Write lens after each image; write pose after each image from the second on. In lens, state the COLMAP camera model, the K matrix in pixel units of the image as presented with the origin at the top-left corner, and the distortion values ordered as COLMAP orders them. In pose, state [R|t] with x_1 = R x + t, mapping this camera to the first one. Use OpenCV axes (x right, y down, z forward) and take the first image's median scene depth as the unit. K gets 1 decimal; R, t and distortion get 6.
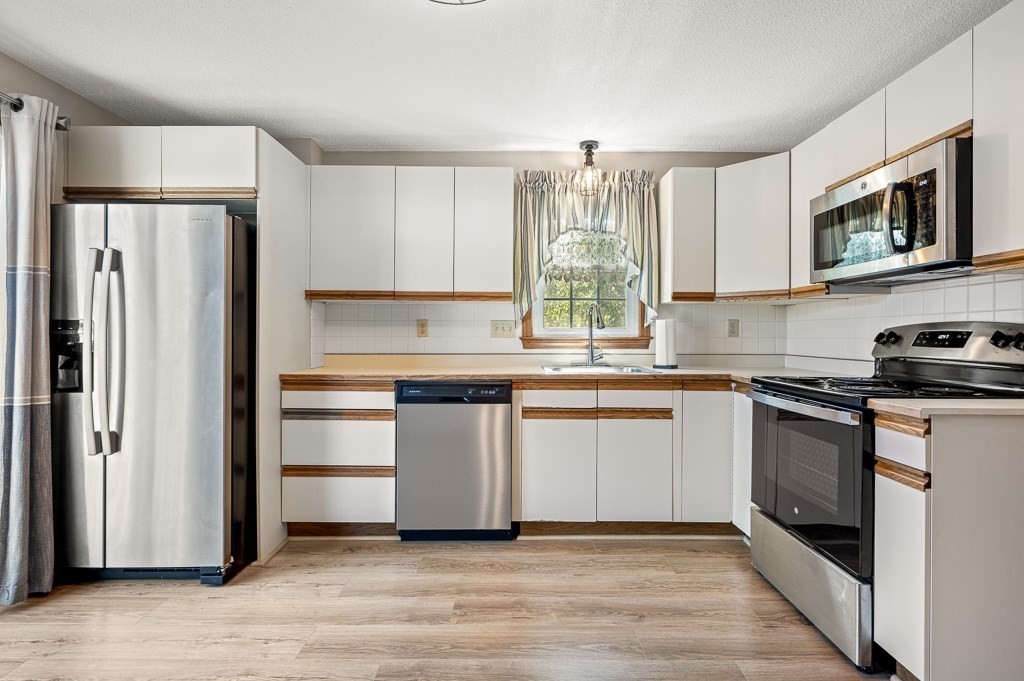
lens RADIAL K [[486.9, 0, 512.4], [0, 486.9, 334.2], [0, 0, 1]] dist [-0.003797, -0.000058]
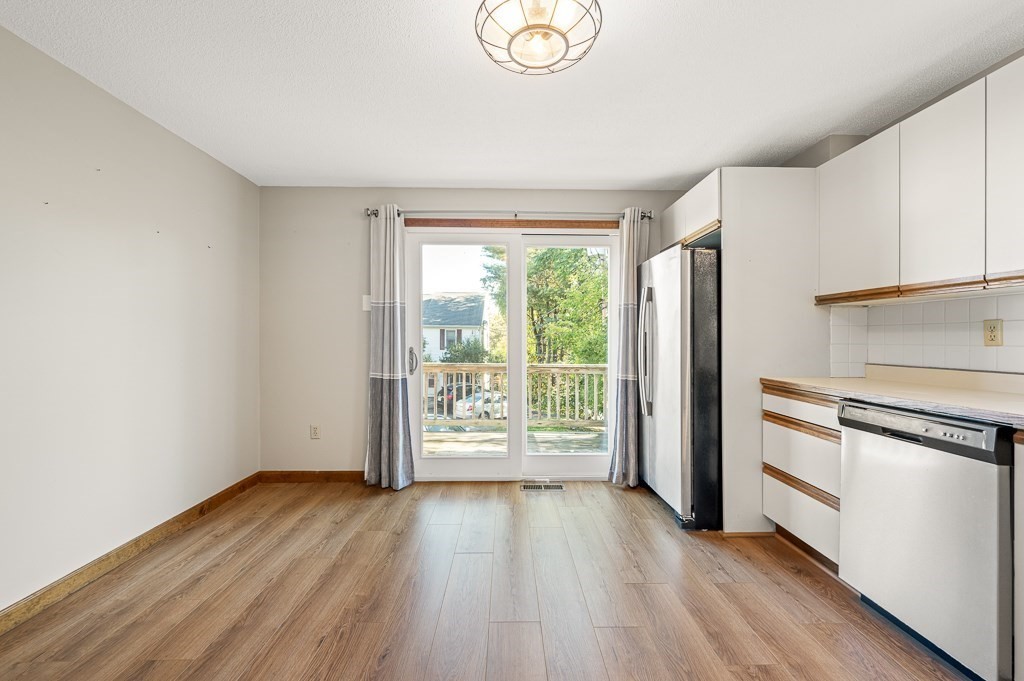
lens RADIAL K [[419.1, 0, 512.0], [0, 419.1, 340.5], [0, 0, 1]] dist [-0.002182, -0.000285]
pose [[0.044843, 0.003197, -0.998989, 0.456381], [-0.001268, 0.999994, 0.003143, -0.003574], [0.998993, 0.001126, 0.044847, 0.418832]]
